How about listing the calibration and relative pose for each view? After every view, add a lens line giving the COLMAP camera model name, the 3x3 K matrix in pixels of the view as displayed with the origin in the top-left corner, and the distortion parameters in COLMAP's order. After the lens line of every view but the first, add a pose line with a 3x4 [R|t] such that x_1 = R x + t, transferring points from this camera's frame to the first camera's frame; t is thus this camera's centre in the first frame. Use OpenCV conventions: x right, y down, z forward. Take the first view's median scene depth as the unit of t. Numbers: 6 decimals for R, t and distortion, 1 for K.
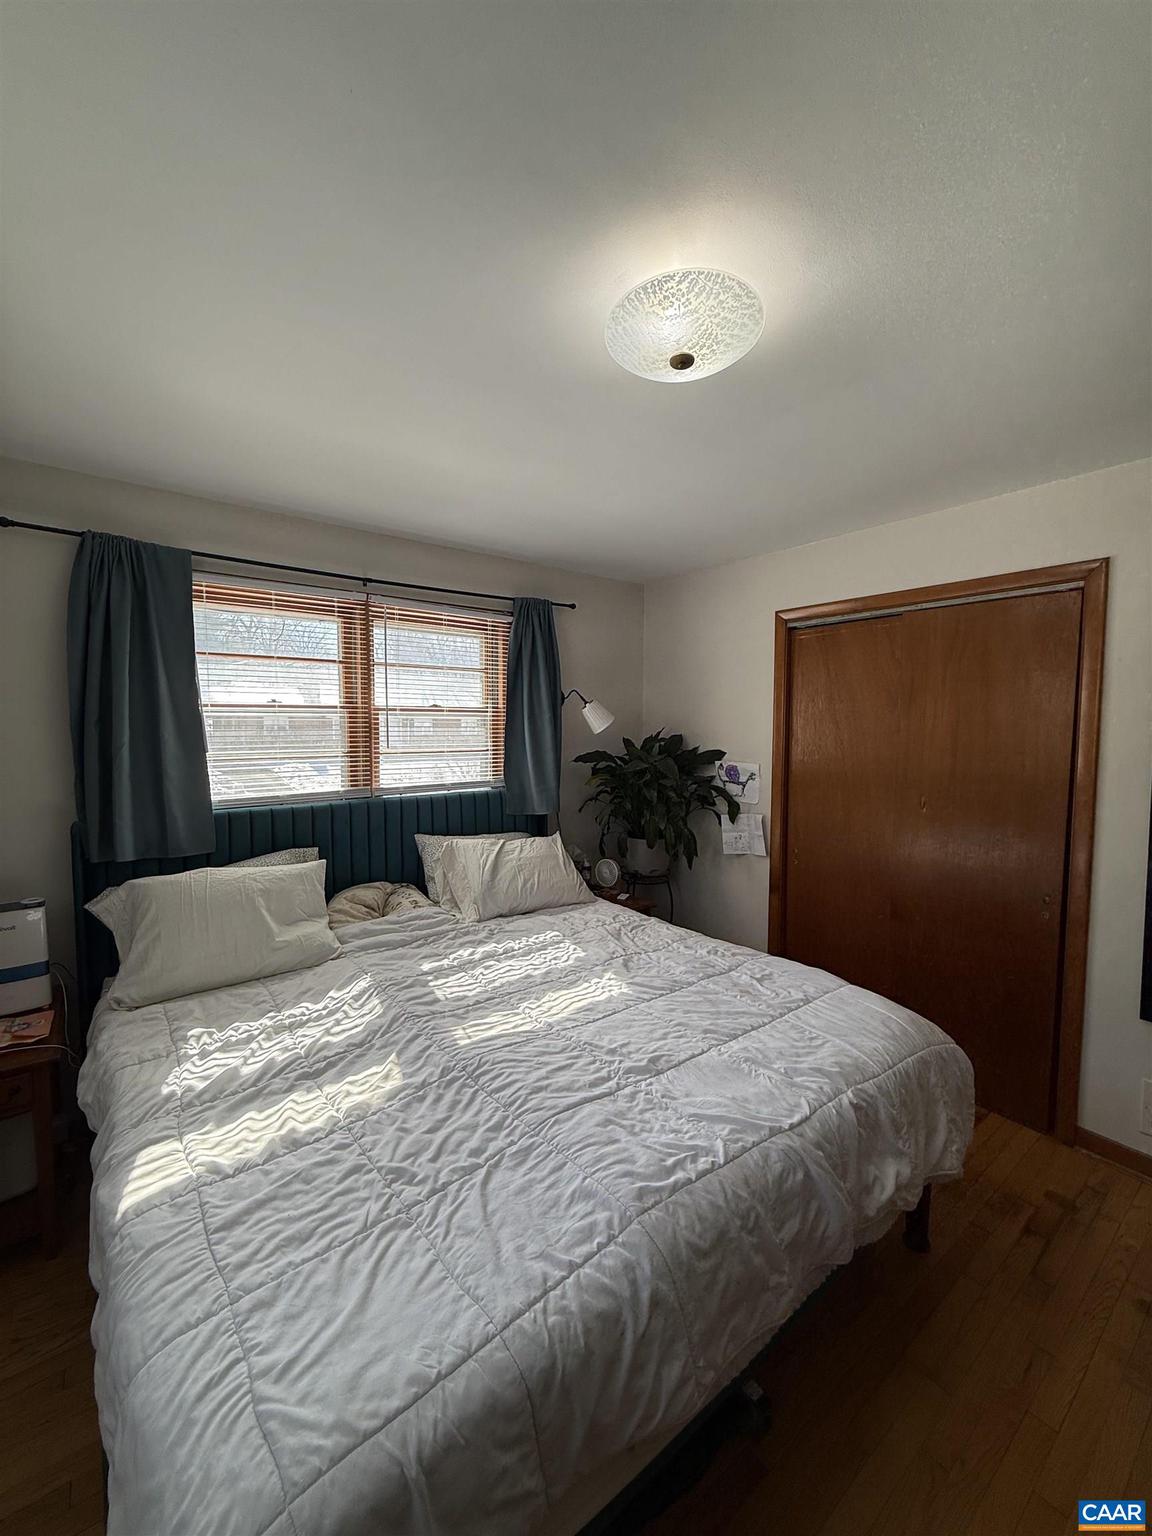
lens RADIAL K [[609.1, 0, 563.2], [0, 609.1, 781.9], [0, 0, 1]] dist [-0.002931, 0.000476]
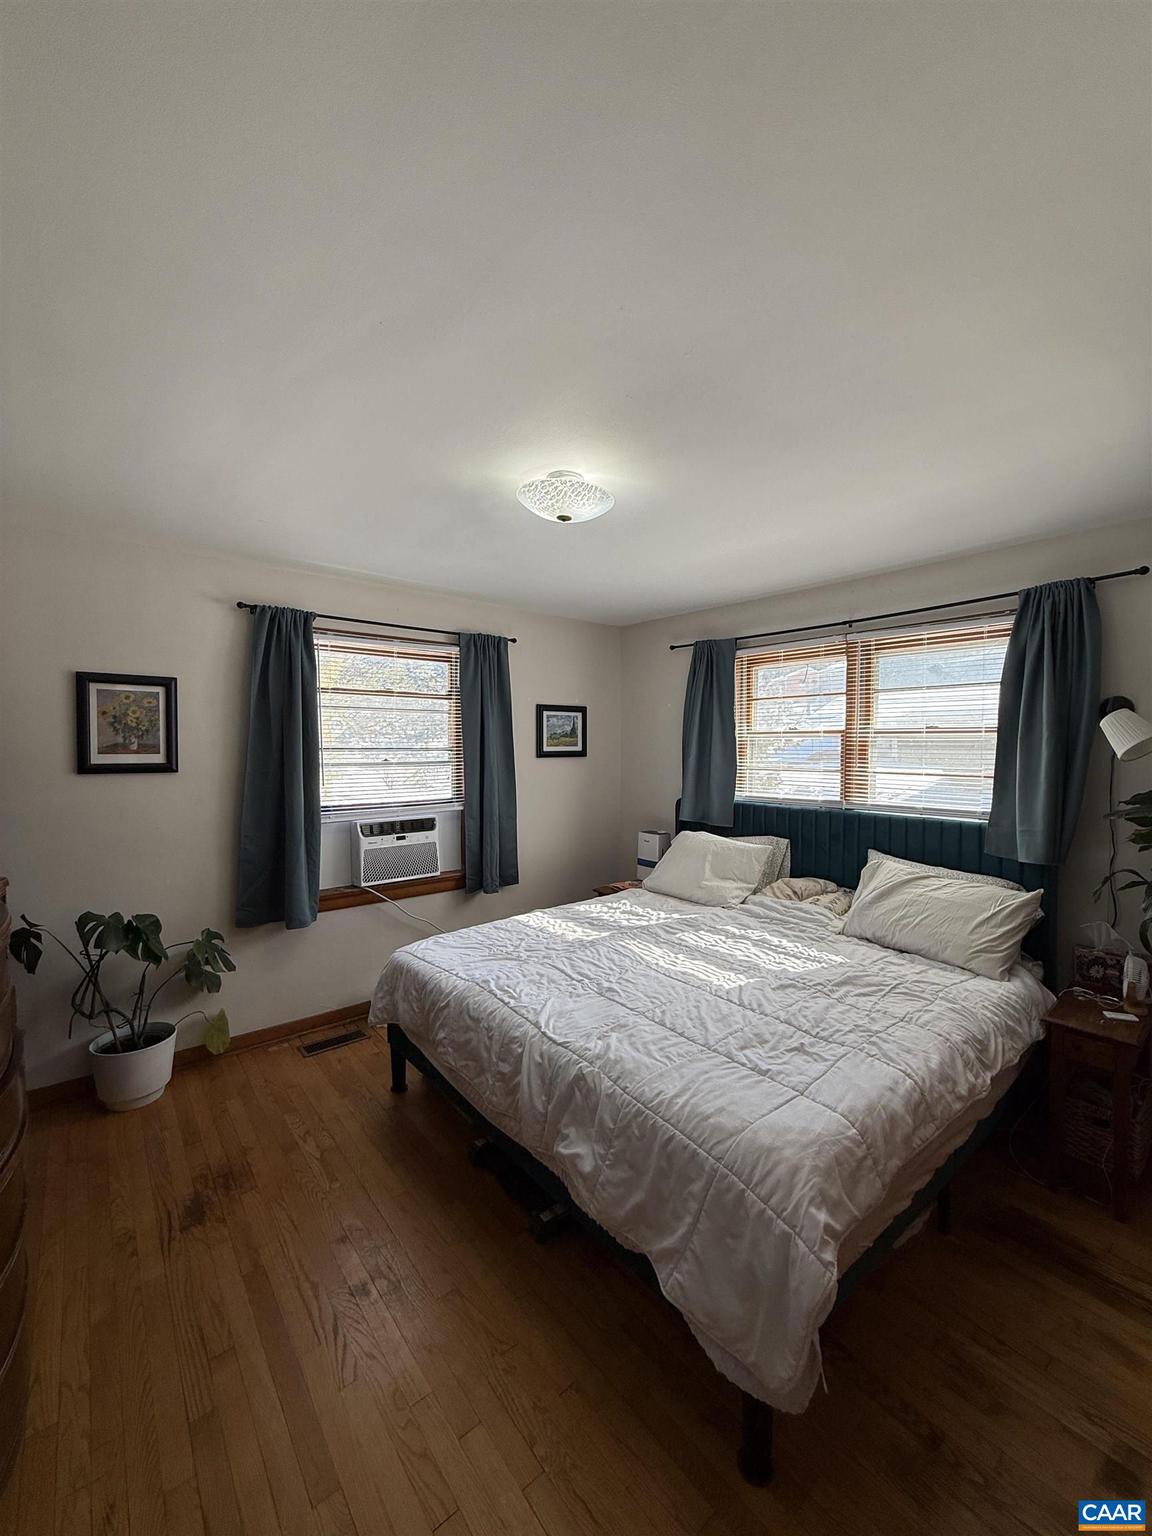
lens RADIAL K [[609.1, 0, 574.6], [0, 609.1, 767.3], [0, 0, 1]] dist [-0.002931, 0.000476]
pose [[0.024014, 0.035993, -0.999063, 1.082314], [-0.095469, 0.994867, 0.033547, -0.055743], [0.995143, 0.094574, 0.027327, 0.606008]]
